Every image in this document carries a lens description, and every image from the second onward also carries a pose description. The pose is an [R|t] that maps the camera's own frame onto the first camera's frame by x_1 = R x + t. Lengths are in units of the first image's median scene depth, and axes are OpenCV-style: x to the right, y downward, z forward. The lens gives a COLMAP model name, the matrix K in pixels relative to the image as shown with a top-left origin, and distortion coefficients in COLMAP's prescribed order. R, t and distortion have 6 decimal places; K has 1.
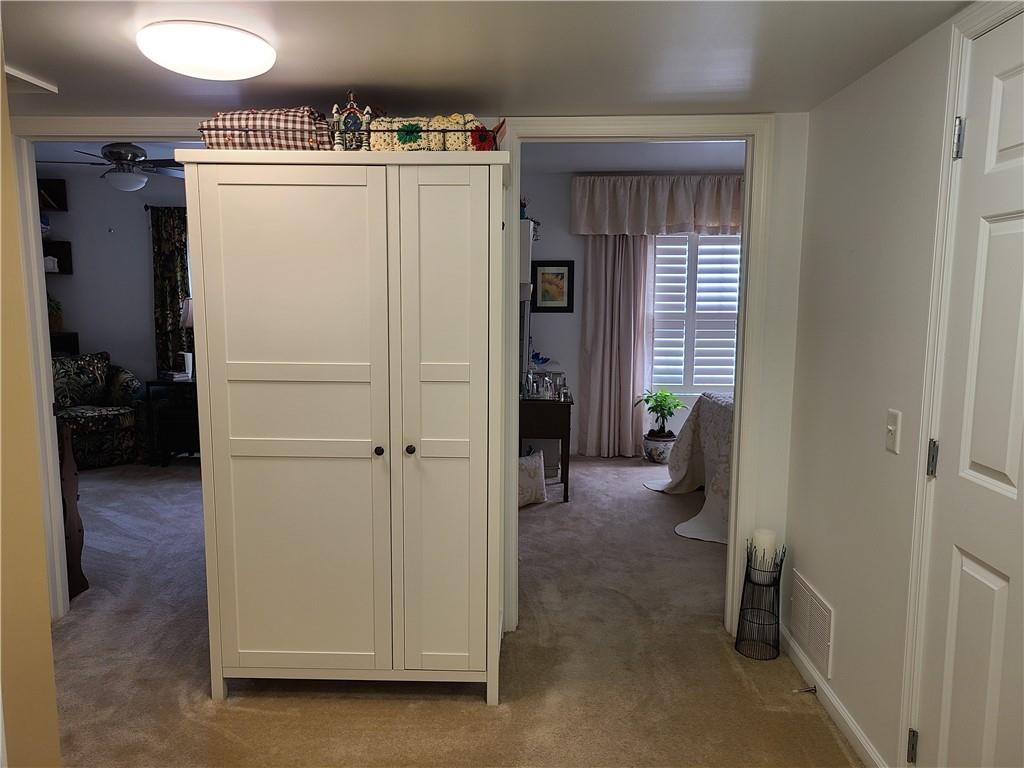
lens RADIAL K [[746.3, 0, 483.7], [0, 746.3, 385.1], [0, 0, 1]] dist [0.052853, -0.000378]
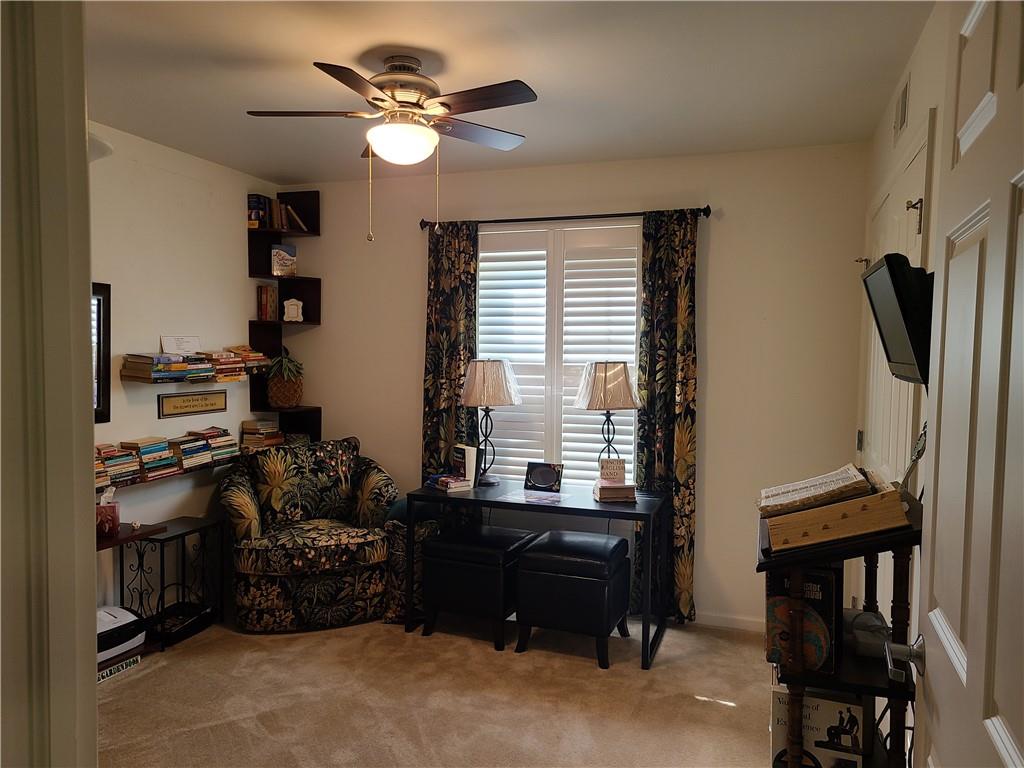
lens RADIAL K [[778.0, 0, 512.0], [0, 778.0, 384.0], [0, 0, 1]] dist [0.050745, -0.001563]
pose [[0.961705, 0.023416, -0.273085, -0.182368], [-0.046679, 0.995781, -0.079002, -0.044773], [0.270083, 0.088724, 0.958741, 0.380592]]
